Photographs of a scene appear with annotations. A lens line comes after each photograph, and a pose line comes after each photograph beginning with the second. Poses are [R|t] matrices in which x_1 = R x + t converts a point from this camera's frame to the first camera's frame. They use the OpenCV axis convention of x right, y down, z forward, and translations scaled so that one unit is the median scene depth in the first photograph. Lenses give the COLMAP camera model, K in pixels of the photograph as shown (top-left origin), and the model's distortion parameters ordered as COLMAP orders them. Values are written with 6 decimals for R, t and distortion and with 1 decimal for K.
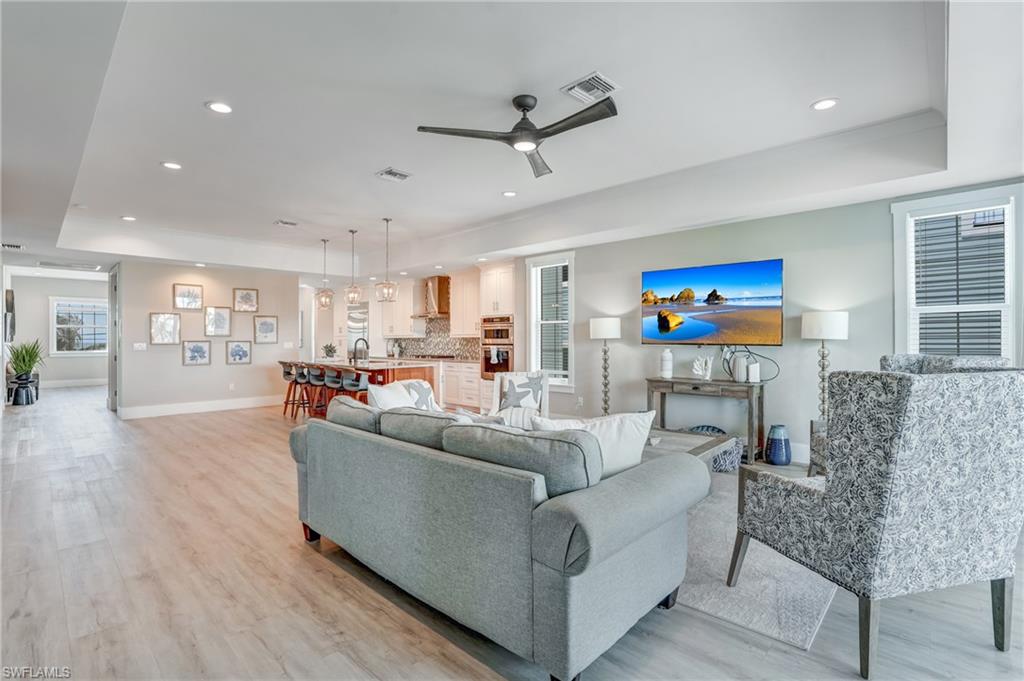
lens RADIAL K [[471.0, 0, 506.9], [0, 471.0, 339.1], [0, 0, 1]] dist [-0.026148, 0.000890]
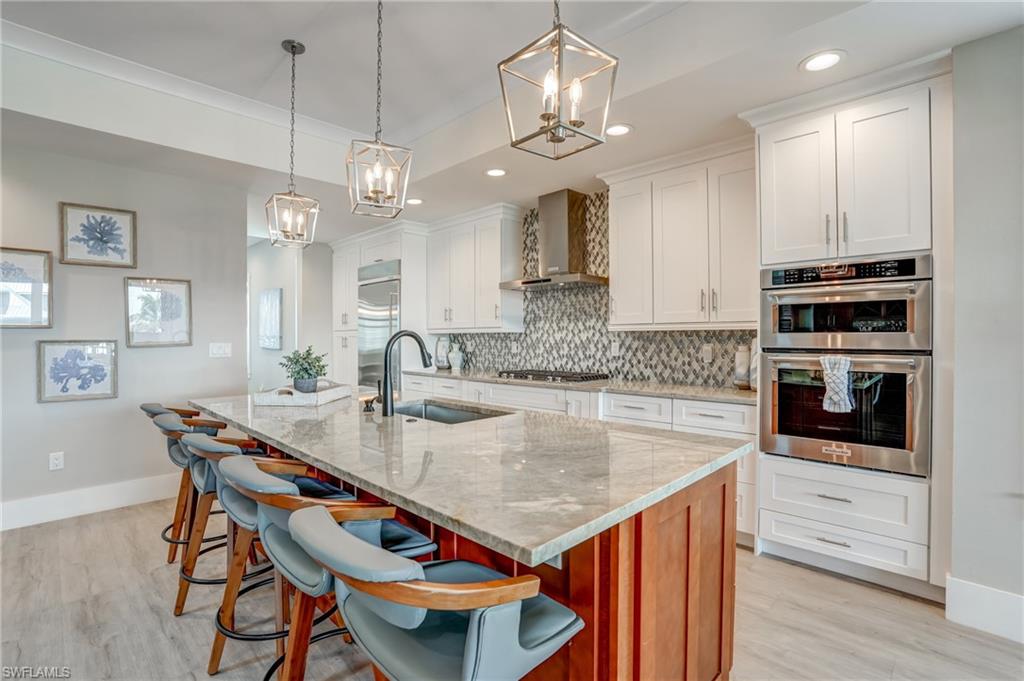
lens RADIAL K [[483.6, 0, 518.3], [0, 483.6, 341.6], [0, 0, 1]] dist [-0.024395, 0.000748]
pose [[0.999992, -0.001852, 0.003544, -0.214814], [0.001813, 0.999938, 0.011025, 0.001282], [-0.003564, -0.011019, 0.999933, 0.616294]]
